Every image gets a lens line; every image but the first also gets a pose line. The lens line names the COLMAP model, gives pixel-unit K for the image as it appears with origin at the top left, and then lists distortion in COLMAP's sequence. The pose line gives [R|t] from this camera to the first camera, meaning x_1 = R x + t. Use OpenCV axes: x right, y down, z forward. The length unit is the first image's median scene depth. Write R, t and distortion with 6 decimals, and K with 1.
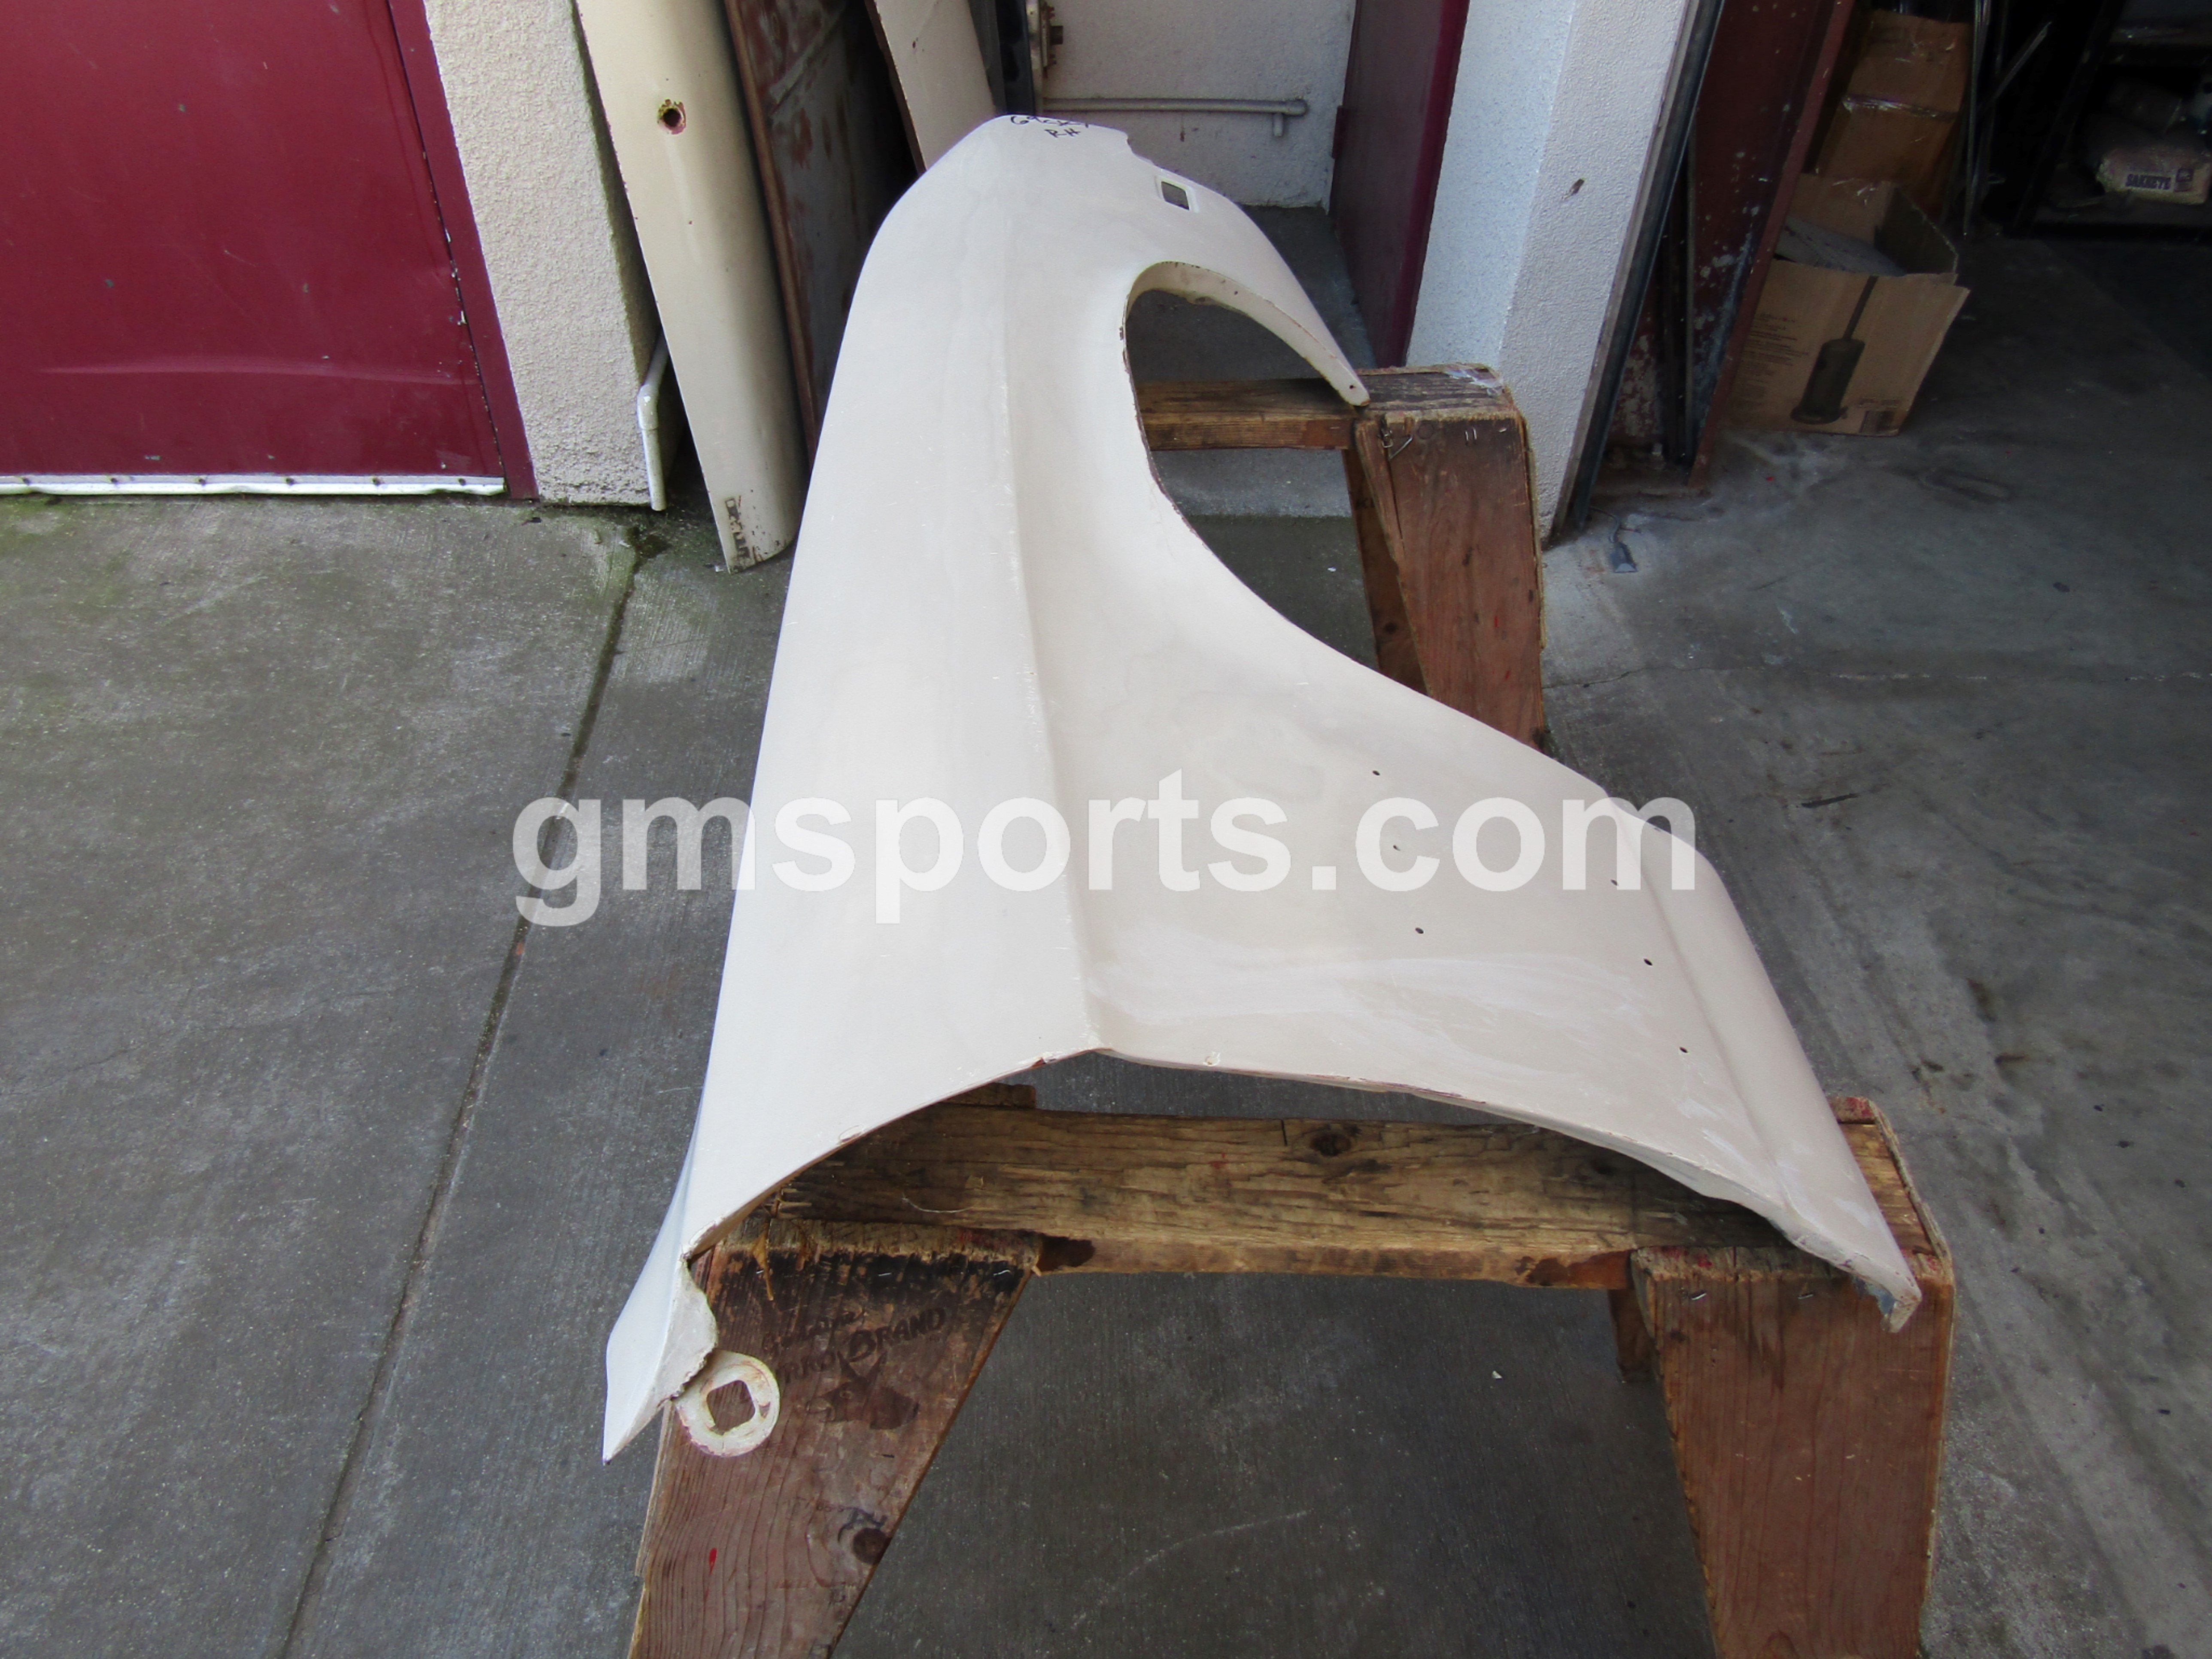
lens RADIAL K [[1585.1, 0, 1120.0], [0, 1585.1, 827.1], [0, 0, 1]] dist [-0.003207, -0.005467]
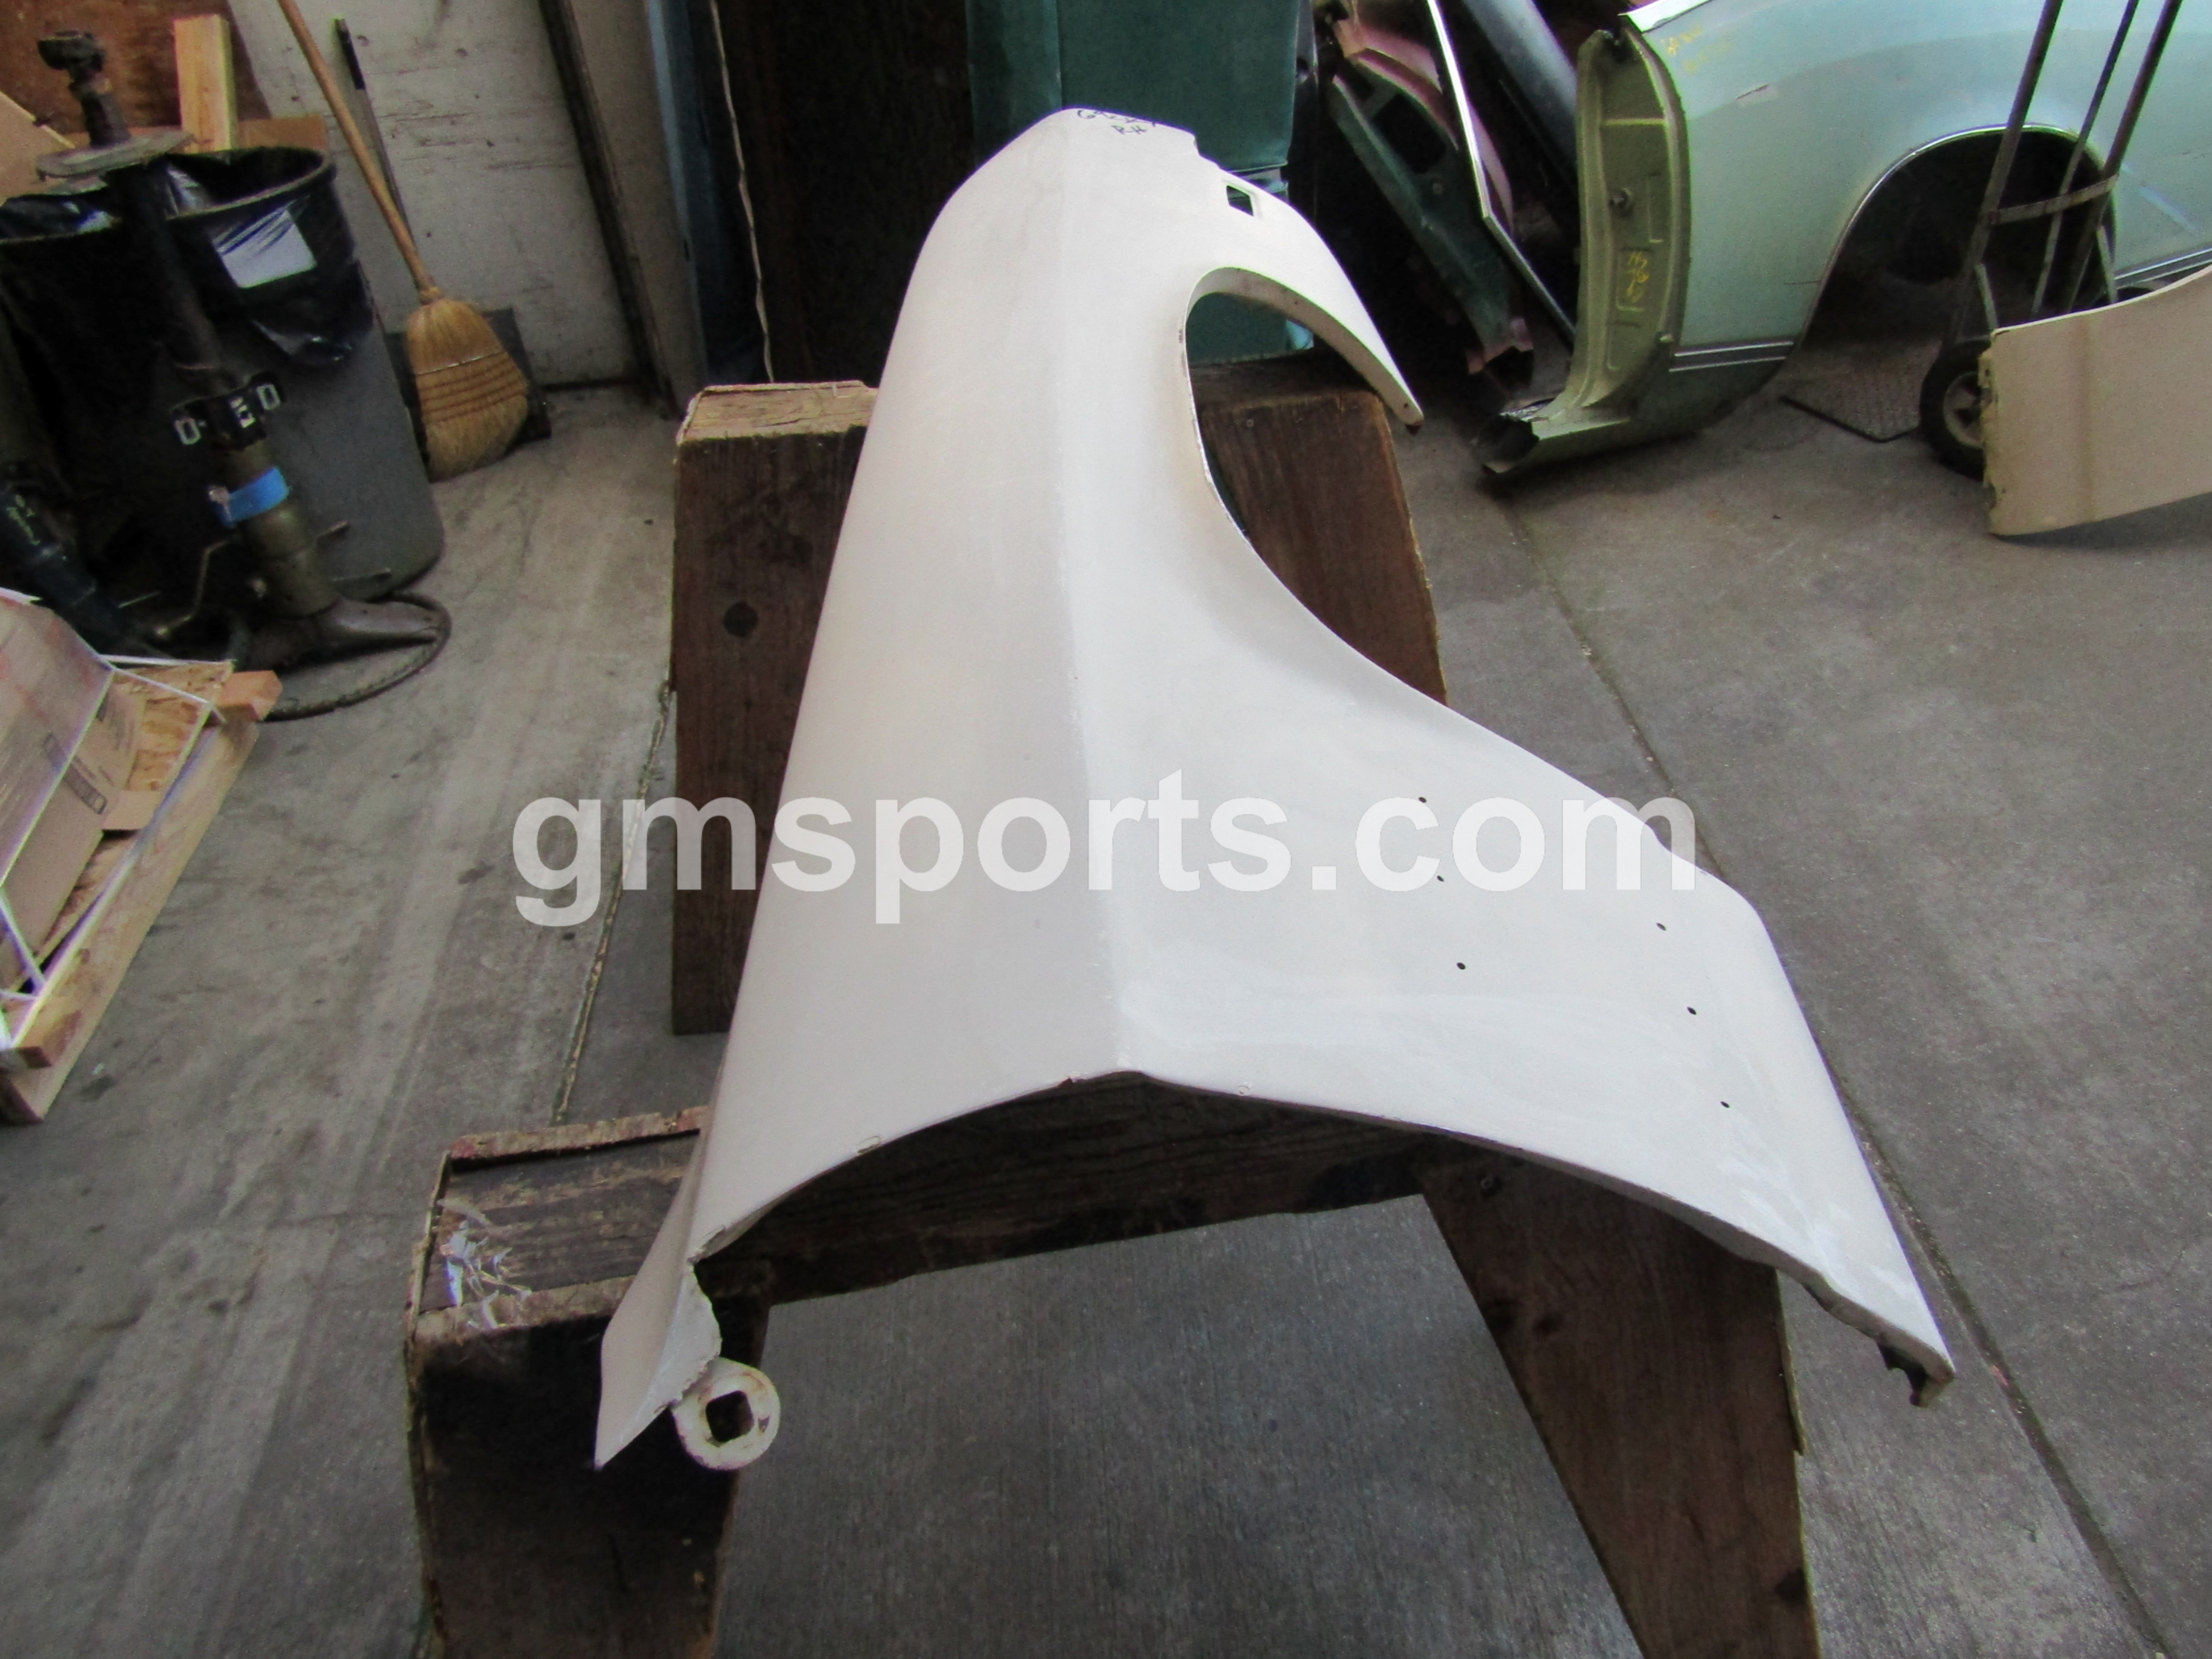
lens RADIAL K [[1586.6, 0, 1125.1], [0, 1586.6, 816.4], [0, 0, 1]] dist [0.004551, -0.005201]
pose [[-0.999266, 0.038268, -0.001991, 0.014294], [0.004548, 0.170015, 0.985431, -0.580775], [0.038049, 0.984698, -0.170064, 0.715237]]
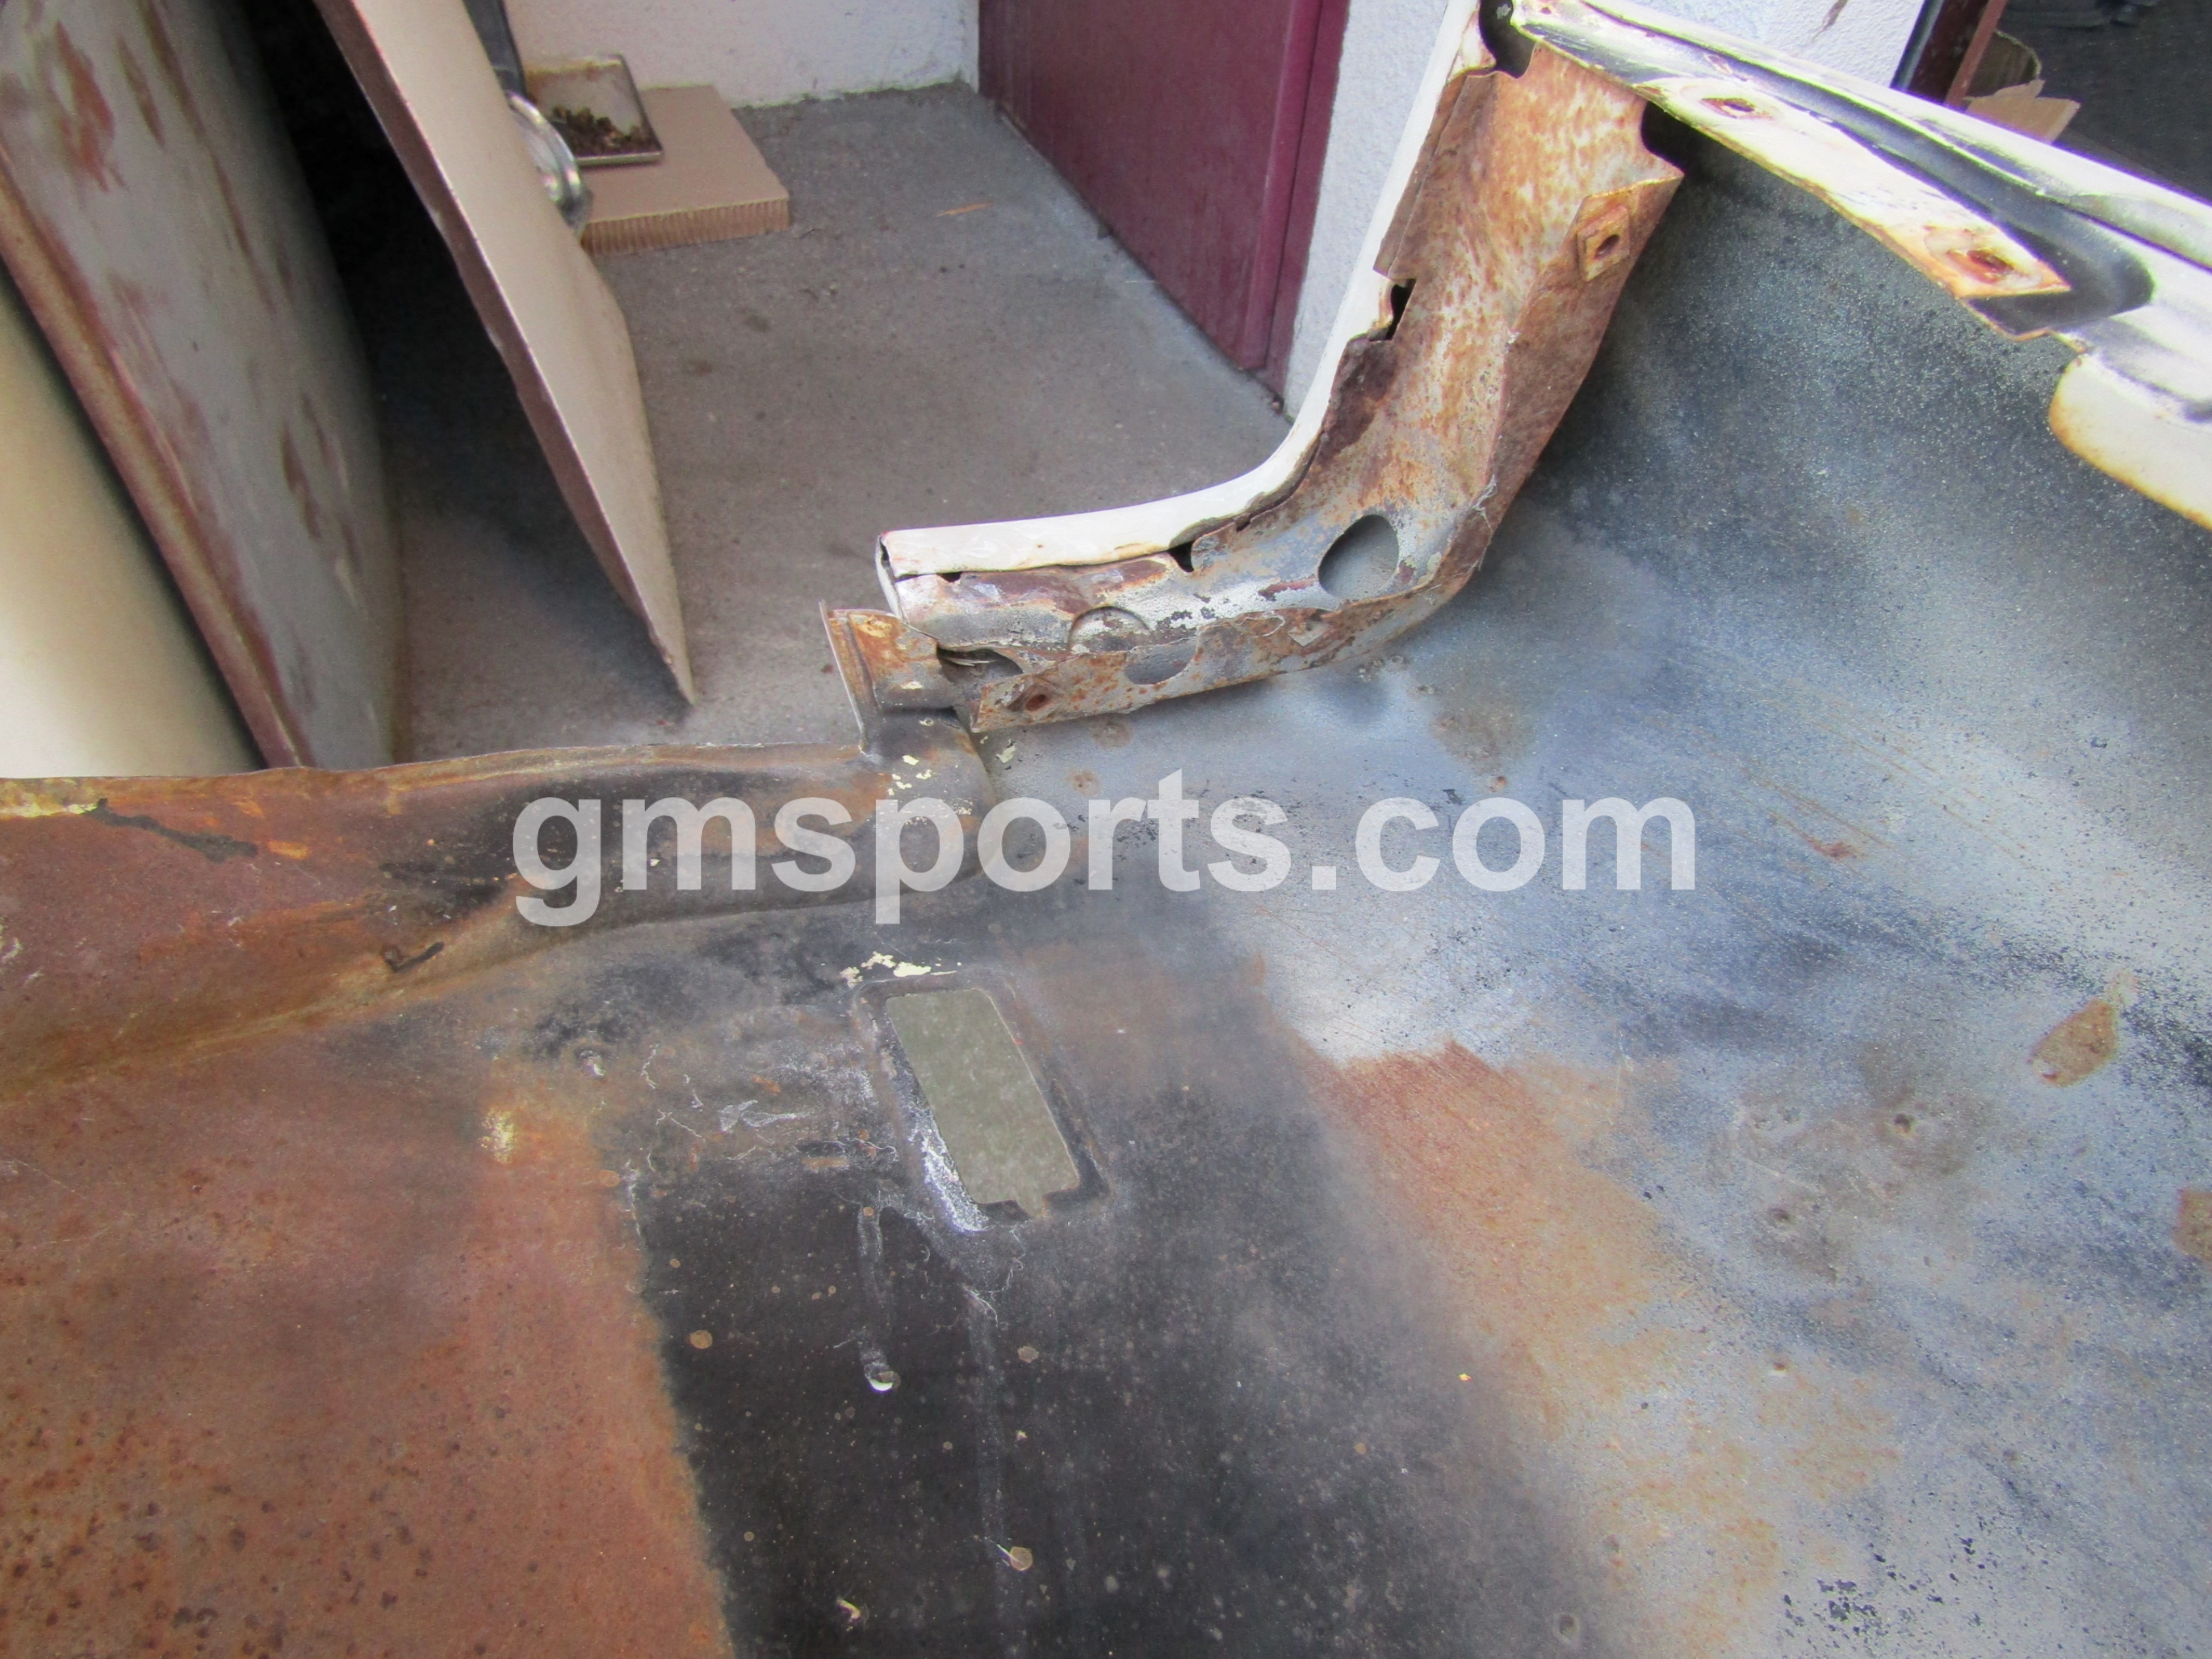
lens RADIAL K [[1568.4, 0, 1107.7], [0, 1568.4, 837.1], [0, 0, 1]] dist [-0.010274, 0.000237]
pose [[0.921109, -0.262568, 0.287430, -0.131988], [0.232505, 0.963208, 0.134800, -0.270575], [-0.312249, -0.057336, 0.948269, 0.583917]]
